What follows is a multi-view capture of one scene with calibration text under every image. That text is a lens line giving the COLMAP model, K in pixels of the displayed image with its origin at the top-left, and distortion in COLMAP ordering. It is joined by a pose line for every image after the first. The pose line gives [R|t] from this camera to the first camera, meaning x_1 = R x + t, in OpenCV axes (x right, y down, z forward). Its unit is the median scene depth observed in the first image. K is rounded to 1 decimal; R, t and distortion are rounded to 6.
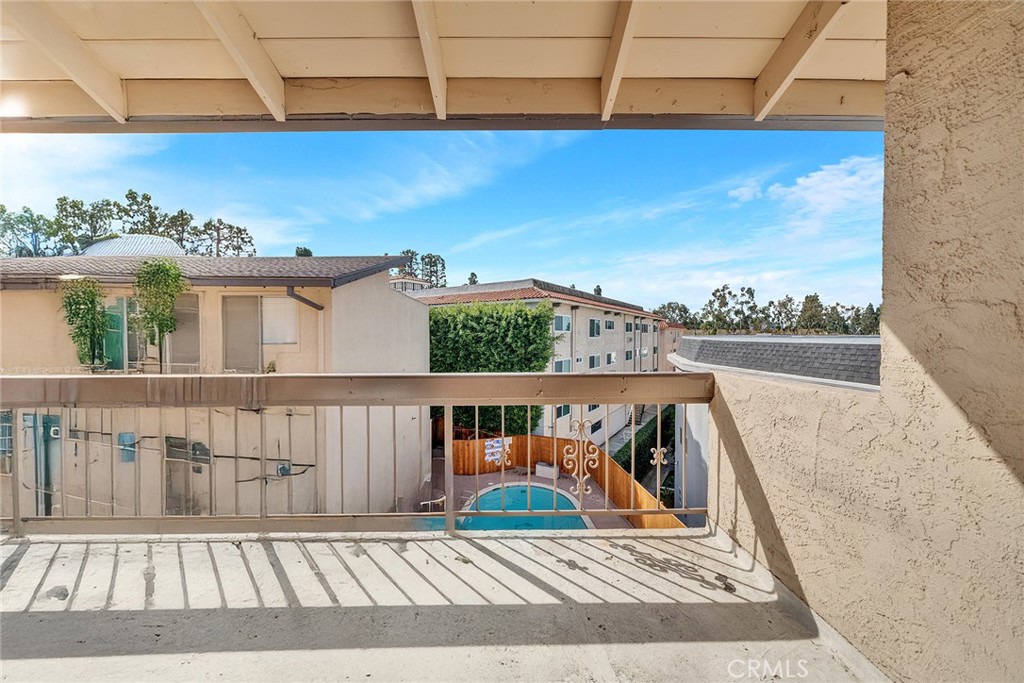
lens RADIAL K [[349.4, 0, 511.1], [0, 349.4, 339.9], [0, 0, 1]] dist [-0.005865, -0.000011]
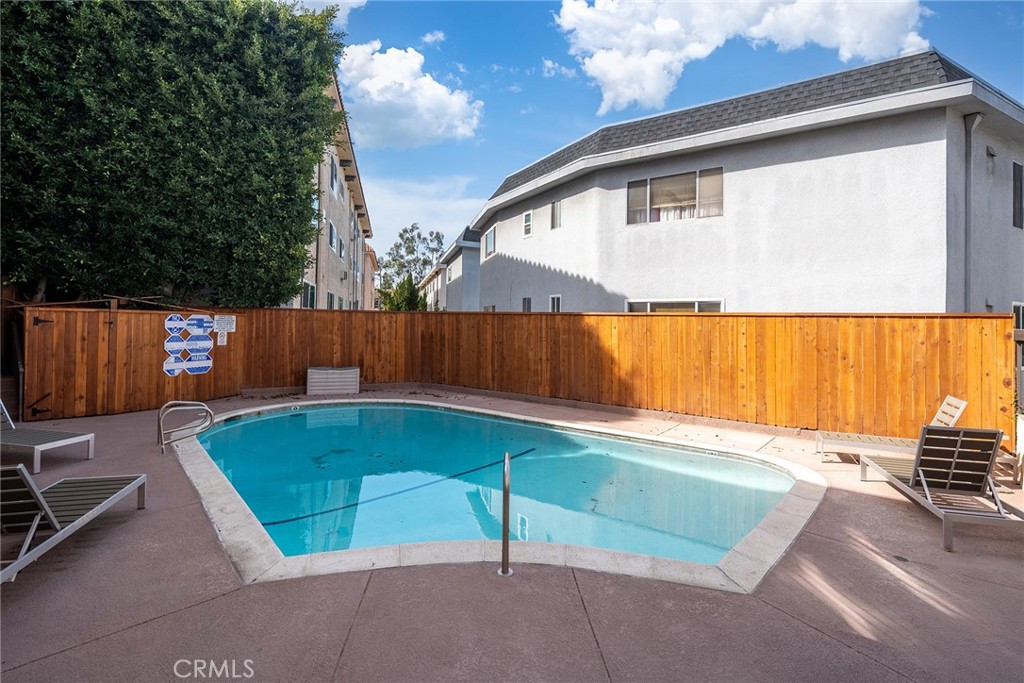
lens RADIAL K [[500.4, 0, 514.1], [0, 500.4, 313.8], [0, 0, 1]] dist [-0.000583, -0.000129]
pose [[0.677314, 0.017458, 0.735487, -0.122951], [0.002447, 0.999659, -0.025982, 0.174578], [-0.735690, 0.019398, 0.677041, 0.221765]]
